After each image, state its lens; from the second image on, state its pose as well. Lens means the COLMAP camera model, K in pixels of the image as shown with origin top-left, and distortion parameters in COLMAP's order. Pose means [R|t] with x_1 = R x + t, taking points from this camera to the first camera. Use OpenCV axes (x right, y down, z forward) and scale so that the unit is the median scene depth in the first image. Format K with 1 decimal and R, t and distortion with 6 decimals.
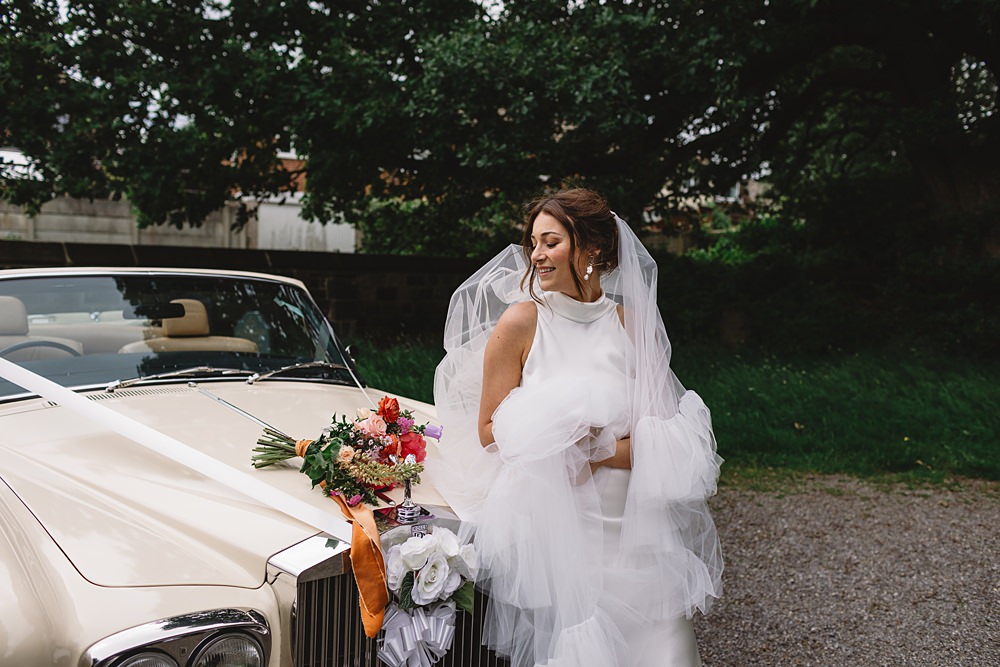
lens RADIAL K [[1003.4, 0, 500.0], [0, 1003.4, 333.5], [0, 0, 1]] dist [0.000509, 0.002130]
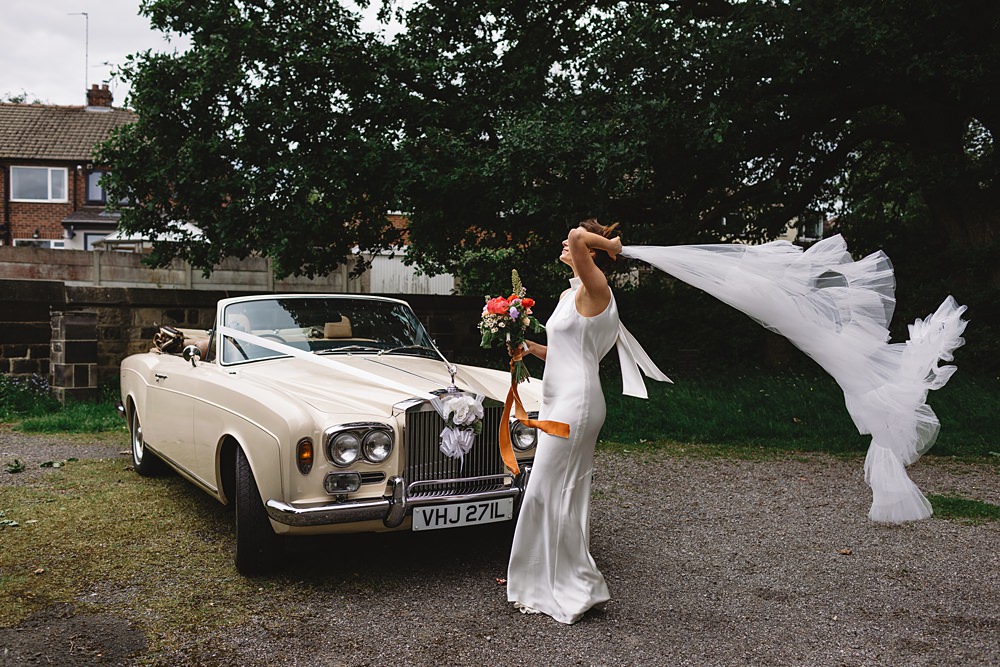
lens RADIAL K [[1003.5, 0, 478.0], [0, 1003.5, 336.1], [0, 0, 1]] dist [-0.001359, 0.004475]
pose [[0.991896, -0.019346, -0.125573, 0.050036], [0.013748, 0.998879, -0.045295, 0.031351], [0.126308, 0.043202, 0.991050, -0.248233]]
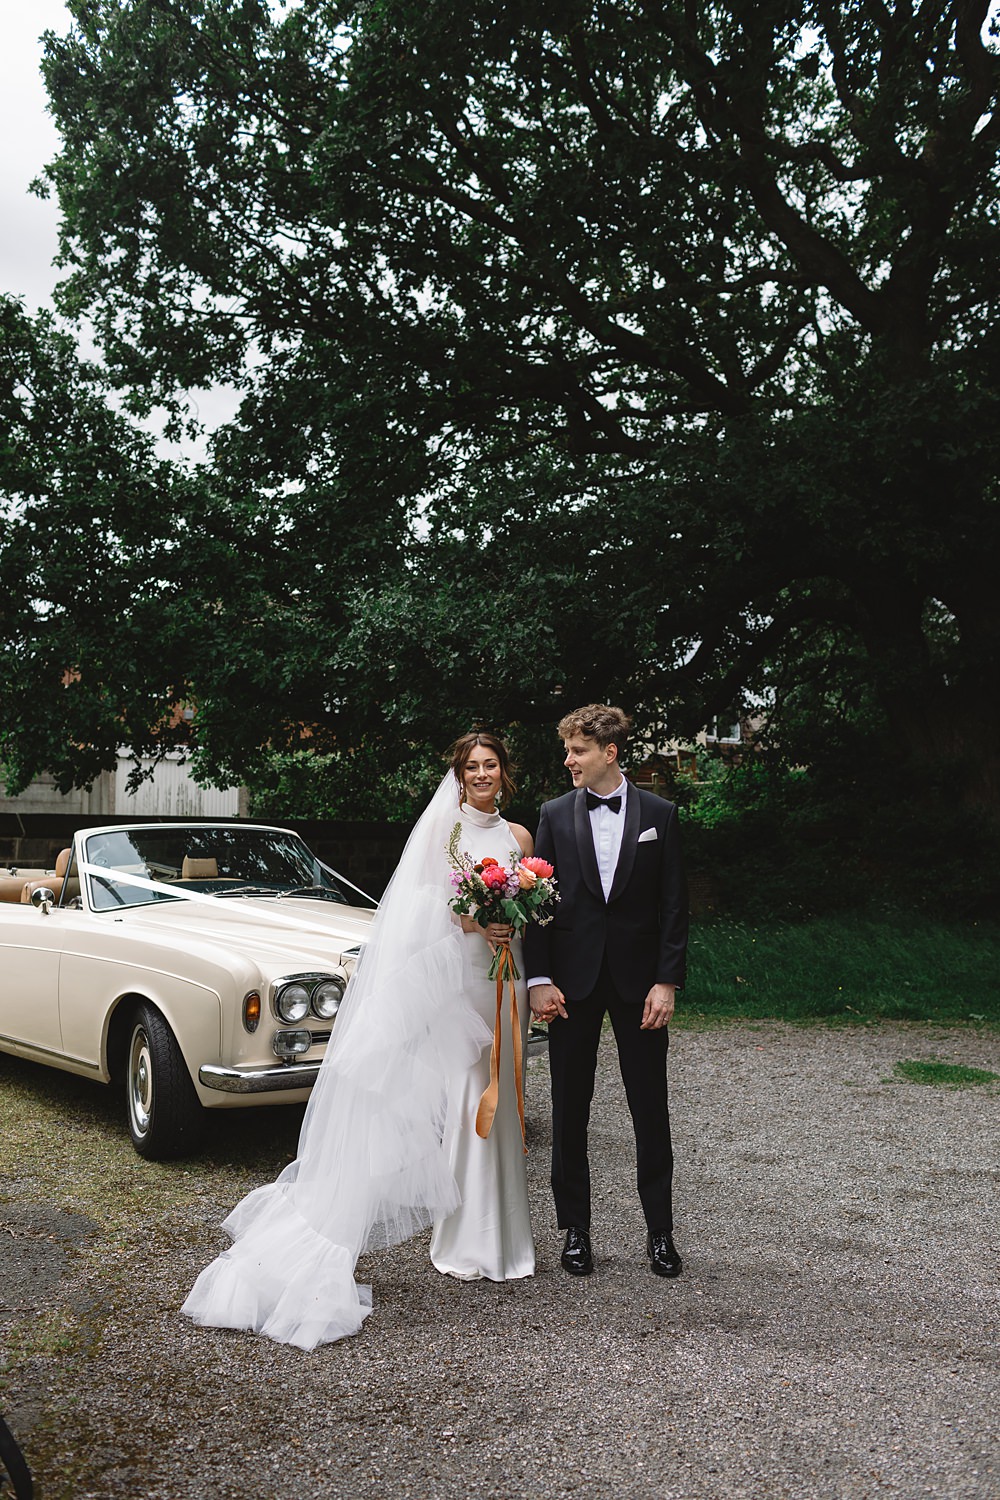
lens RADIAL K [[1505.2, 0, 493.9], [0, 1505.2, 740.6], [0, 0, 1]] dist [0.000509, 0.002130]
pose [[0.998562, -0.019003, 0.050124, -0.011234], [0.025428, 0.991078, -0.130831, 0.037300], [-0.047190, 0.131918, 0.990137, -0.400502]]
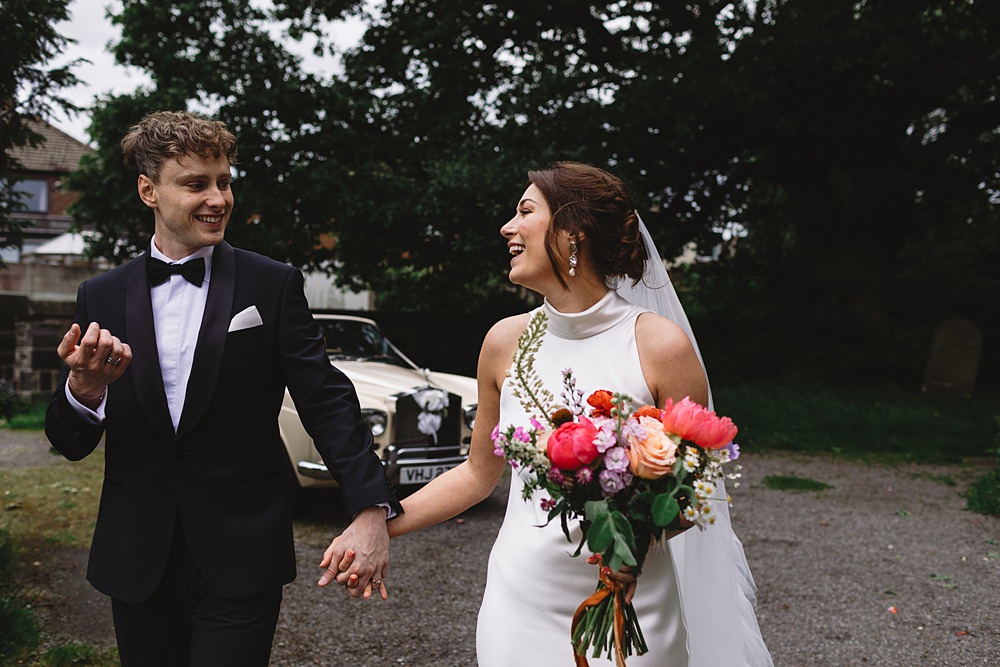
lens RADIAL K [[1044.7, 0, 470.4], [0, 1044.7, 335.7], [0, 0, 1]] dist [0.002260, -0.003418]
pose [[0.999331, -0.009391, -0.035346, 0.033671], [0.007348, 0.998319, -0.057499, 0.040863], [0.035826, 0.057201, 0.997720, -0.466114]]
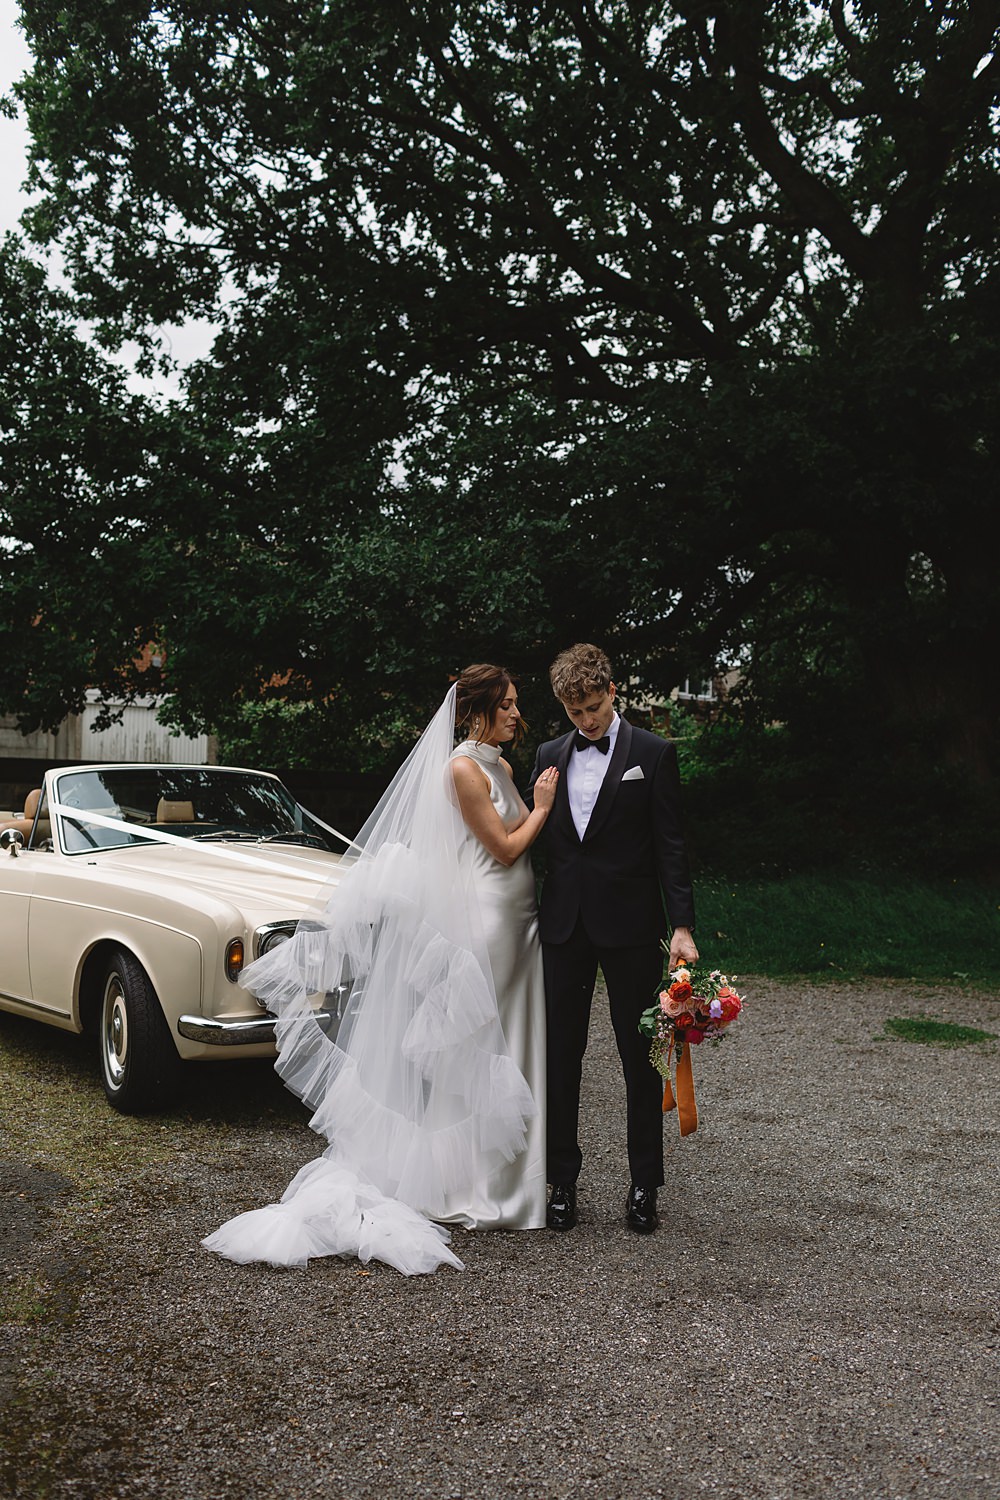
lens RADIAL K [[1505.3, 0, 500.0], [0, 1505.3, 750.0], [0, 0, 1]] dist [-0.001359, 0.004475]
pose [[0.997118, -0.006075, 0.075625, -0.021011], [0.013261, 0.995400, -0.094888, 0.039428], [-0.074700, 0.095618, 0.992611, -0.371112]]
